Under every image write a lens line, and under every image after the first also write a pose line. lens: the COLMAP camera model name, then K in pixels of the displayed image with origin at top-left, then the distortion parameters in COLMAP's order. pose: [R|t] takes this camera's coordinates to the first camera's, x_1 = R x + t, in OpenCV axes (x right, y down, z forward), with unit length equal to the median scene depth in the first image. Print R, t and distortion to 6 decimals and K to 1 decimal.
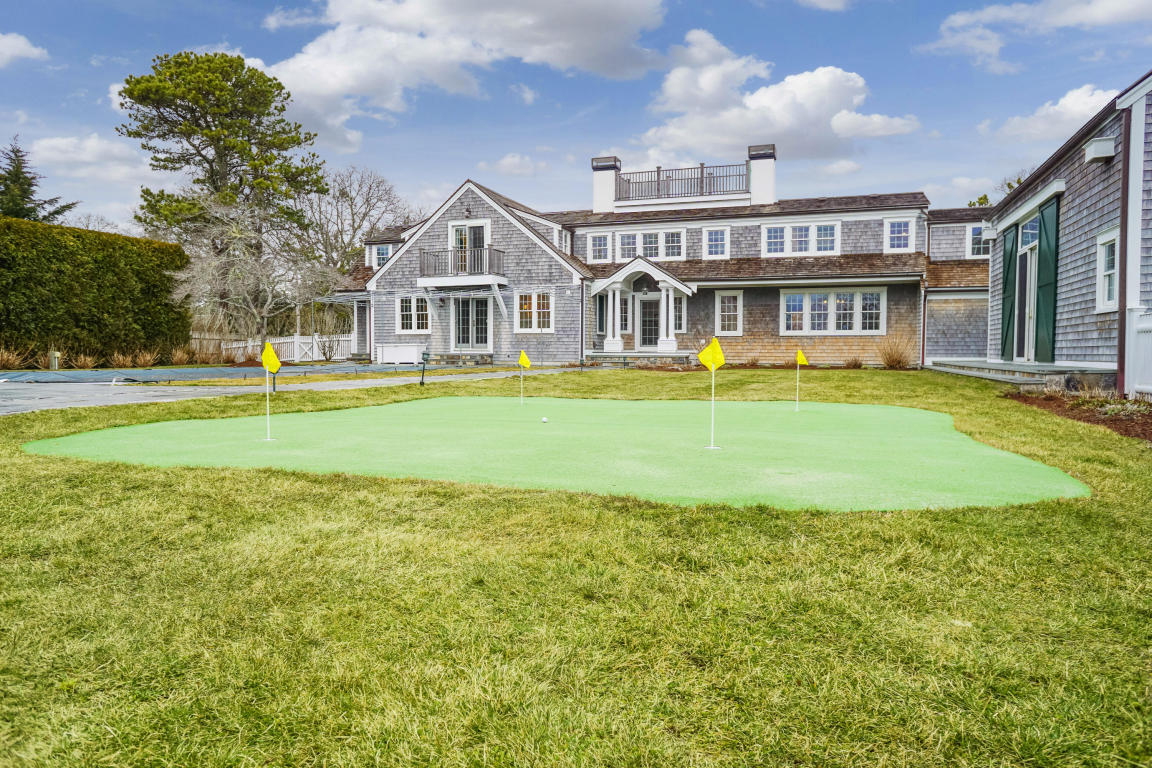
lens RADIAL K [[803.6, 0, 579.9], [0, 803.6, 385.0], [0, 0, 1]] dist [-0.002391, 0.005315]
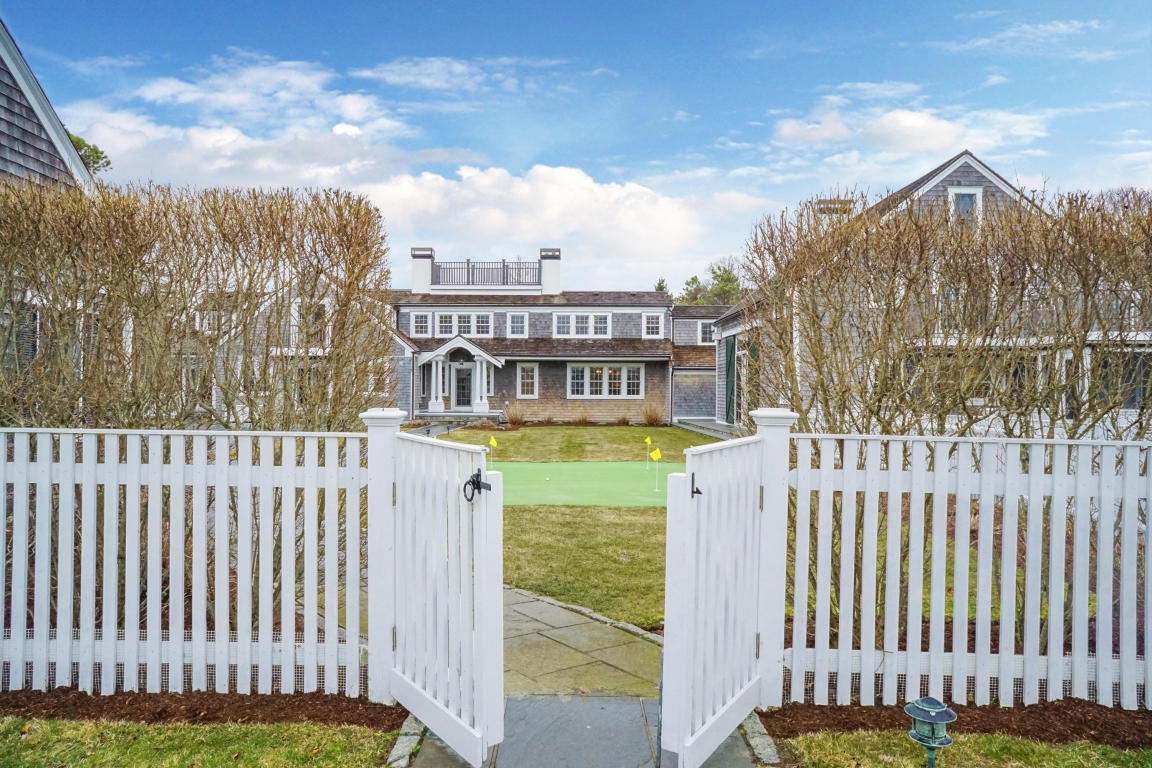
lens RADIAL K [[803.6, 0, 574.1], [0, 803.6, 387.3], [0, 0, 1]] dist [-0.002391, 0.005315]
pose [[0.950284, 0.006429, 0.311318, -0.139947], [0.008414, 0.998892, -0.046310, -0.020030], [-0.311270, 0.046627, 0.949177, -0.223096]]
